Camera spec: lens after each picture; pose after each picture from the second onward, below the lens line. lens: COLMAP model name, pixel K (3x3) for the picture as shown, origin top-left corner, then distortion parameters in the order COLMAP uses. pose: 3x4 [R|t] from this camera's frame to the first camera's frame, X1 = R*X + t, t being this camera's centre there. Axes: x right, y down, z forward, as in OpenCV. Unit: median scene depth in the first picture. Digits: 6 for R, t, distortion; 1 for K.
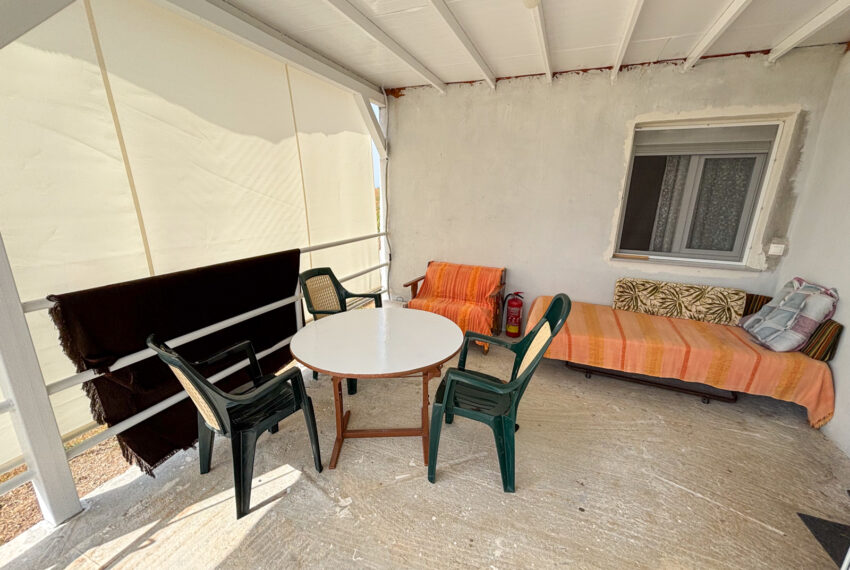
lens RADIAL K [[344.9, 0, 425.0], [0, 344.9, 285.0], [0, 0, 1]] dist [0.001612, -0.000642]
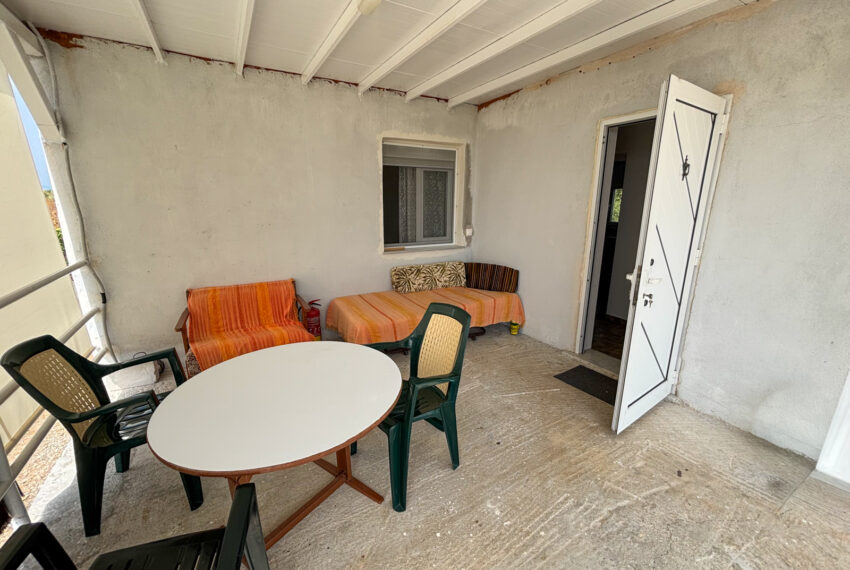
lens RADIAL K [[344.9, 0, 425.0], [0, 344.9, 285.0], [0, 0, 1]] dist [0.001612, -0.000642]
pose [[0.609495, -0.204526, 0.765953, -0.310825], [0.210935, 0.973160, 0.092006, -0.051760], [-0.764213, 0.105489, 0.636278, 0.179978]]
